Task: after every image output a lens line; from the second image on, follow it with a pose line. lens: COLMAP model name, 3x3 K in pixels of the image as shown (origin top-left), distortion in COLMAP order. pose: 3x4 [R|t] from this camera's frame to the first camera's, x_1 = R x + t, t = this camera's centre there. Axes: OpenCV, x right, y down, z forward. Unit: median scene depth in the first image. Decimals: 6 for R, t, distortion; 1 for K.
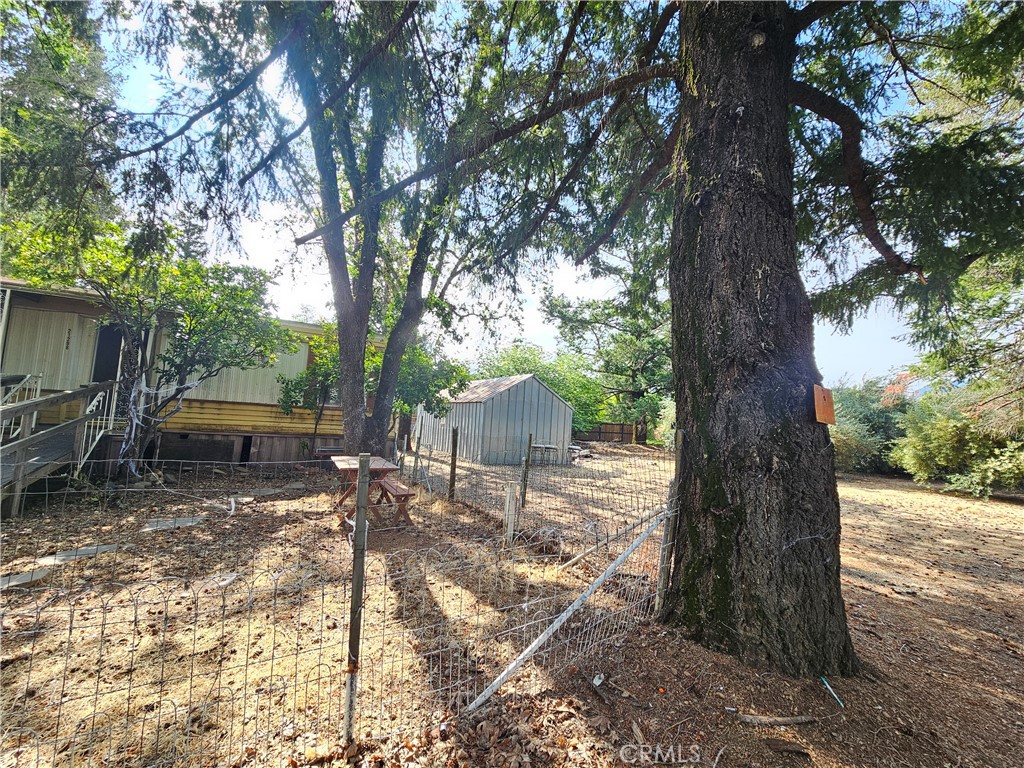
lens RADIAL K [[417.3, 0, 517.8], [0, 417.3, 385.3], [0, 0, 1]] dist [-0.006804, 0.001898]
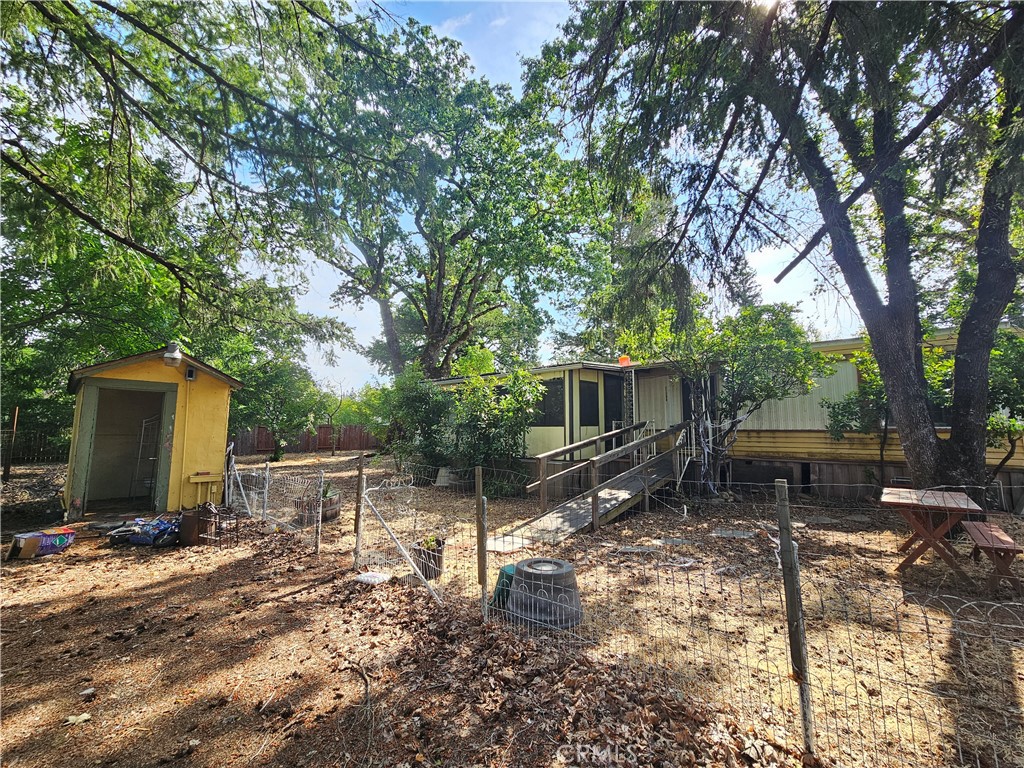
lens RADIAL K [[417.3, 0, 518.5], [0, 417.3, 379.5], [0, 0, 1]] dist [-0.006804, 0.001898]
pose [[0.348772, -0.170024, -0.921656, 0.119726], [0.099109, 0.984583, -0.144128, -0.002017], [0.931952, -0.041077, 0.360246, -0.011399]]
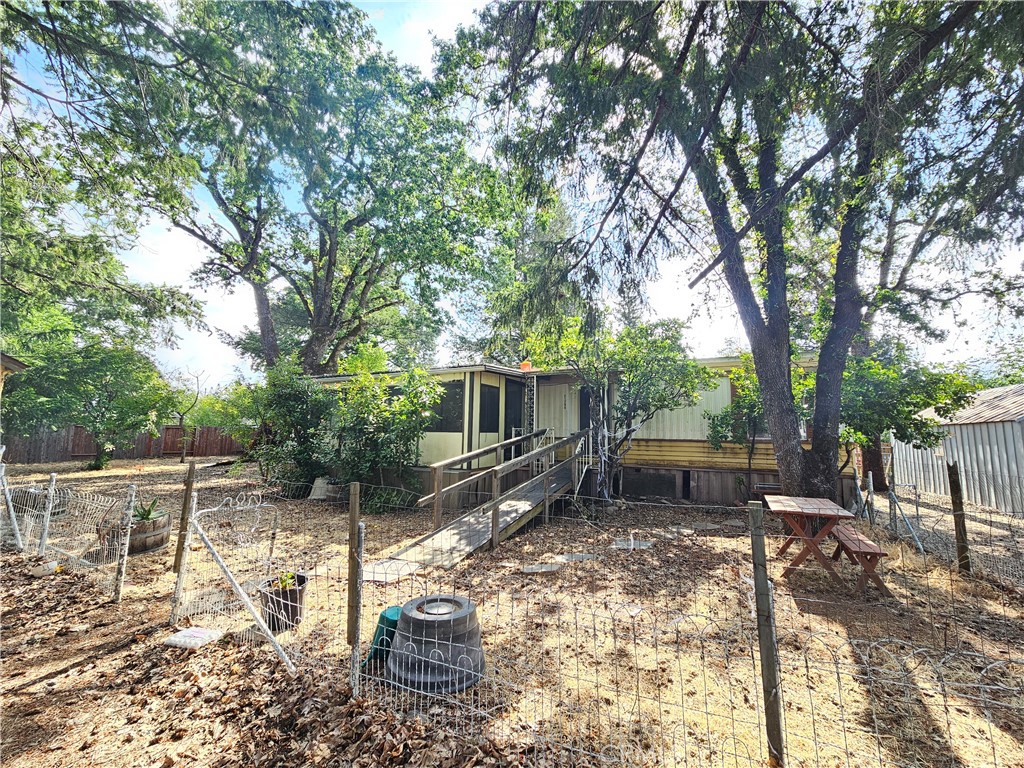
lens RADIAL K [[417.3, 0, 513.2], [0, 417.3, 384.0], [0, 0, 1]] dist [-0.006804, 0.001898]
pose [[0.560300, -0.153679, -0.813909, 0.025458], [0.086664, 0.988121, -0.126913, -0.003354], [0.823744, 0.000573, 0.566962, 0.022589]]
